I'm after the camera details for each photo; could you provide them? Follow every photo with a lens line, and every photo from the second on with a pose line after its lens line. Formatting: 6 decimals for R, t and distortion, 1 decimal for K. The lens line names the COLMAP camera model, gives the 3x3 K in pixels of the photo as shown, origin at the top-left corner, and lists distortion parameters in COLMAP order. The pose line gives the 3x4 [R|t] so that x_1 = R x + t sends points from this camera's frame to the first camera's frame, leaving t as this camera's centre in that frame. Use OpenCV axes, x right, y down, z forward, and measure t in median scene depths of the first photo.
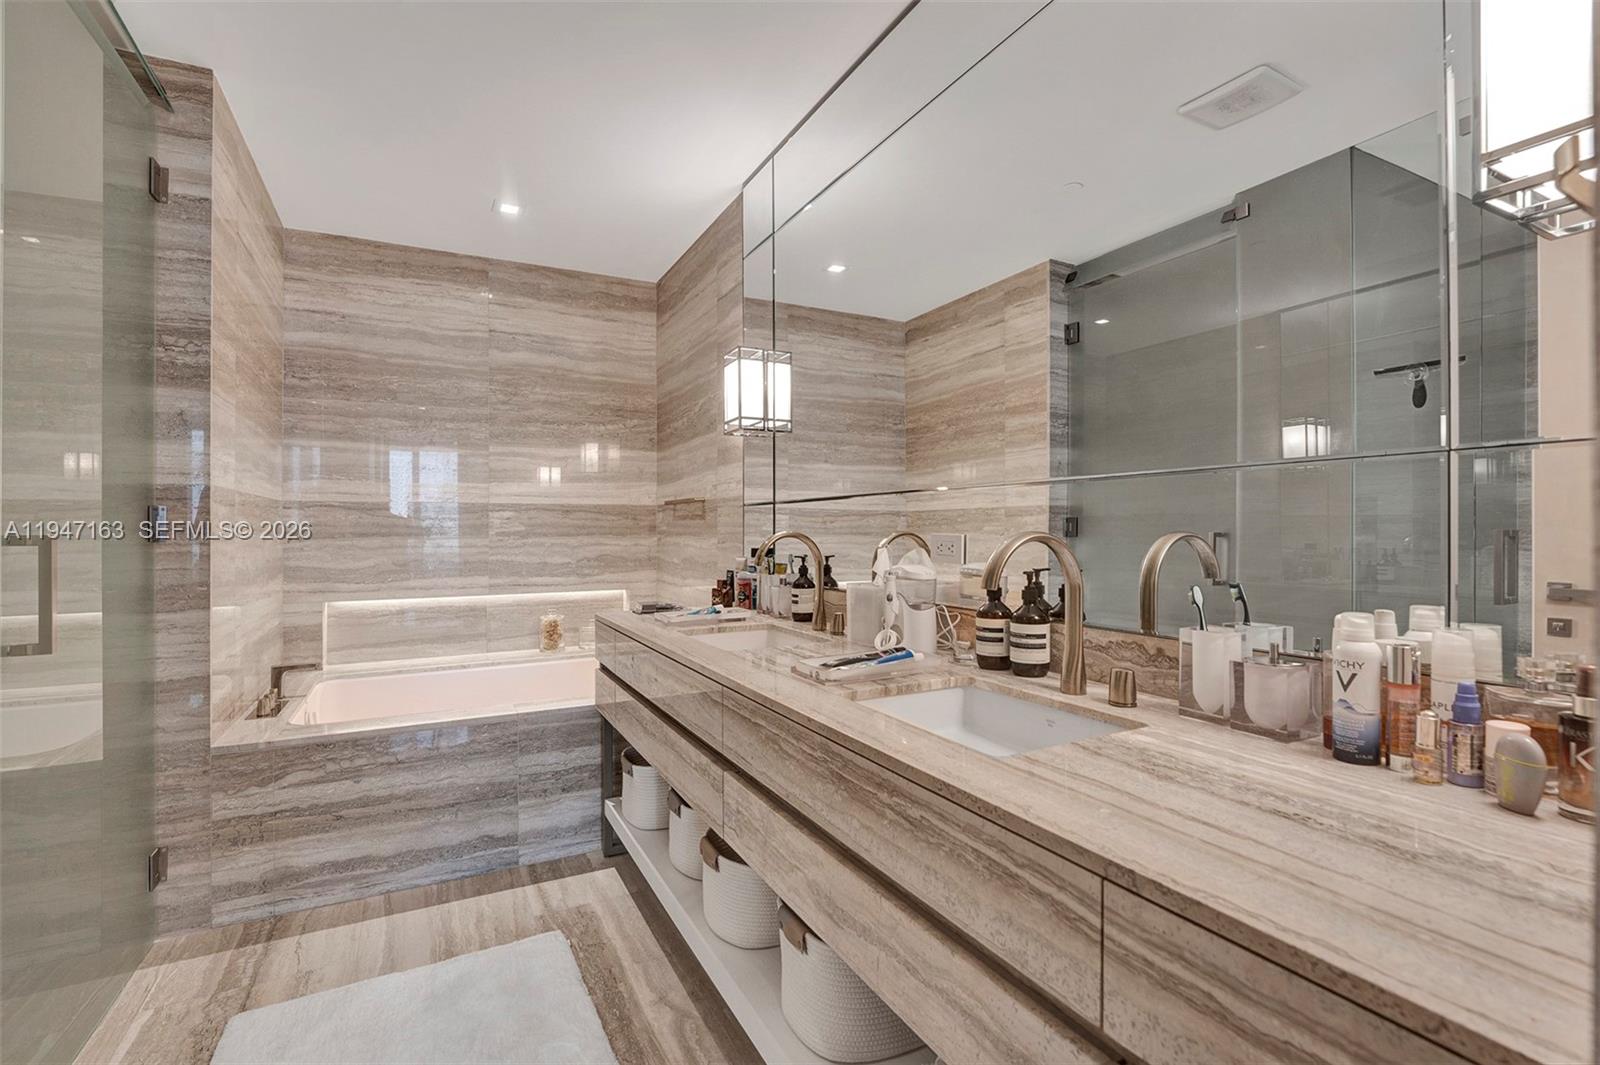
lens RADIAL K [[728.8, 0, 786.7], [0, 728.8, 535.3], [0, 0, 1]] dist [-0.017268, -0.000445]
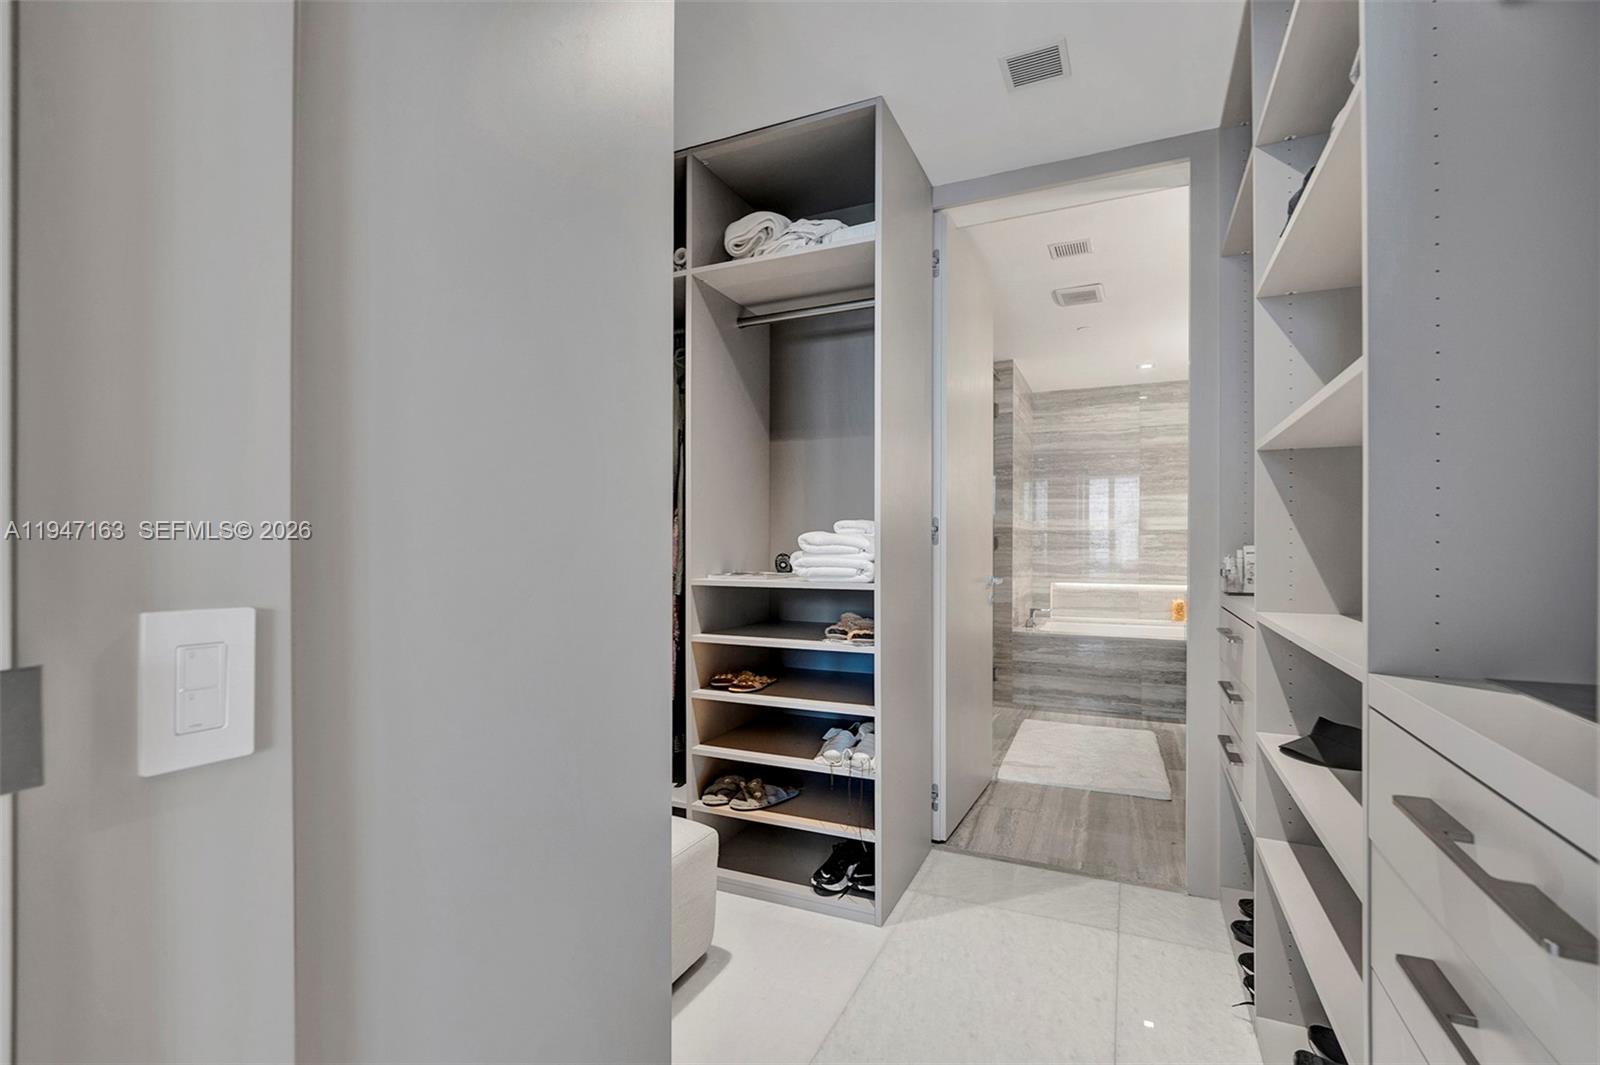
lens RADIAL K [[728.8, 0, 786.7], [0, 728.8, 535.3], [0, 0, 1]] dist [-0.017268, -0.000445]
pose [[0.622455, -0.005570, -0.782636, 0.432816], [-0.013181, 0.999758, -0.017599, 0.009350], [0.782545, 0.021270, 0.622231, -0.748205]]
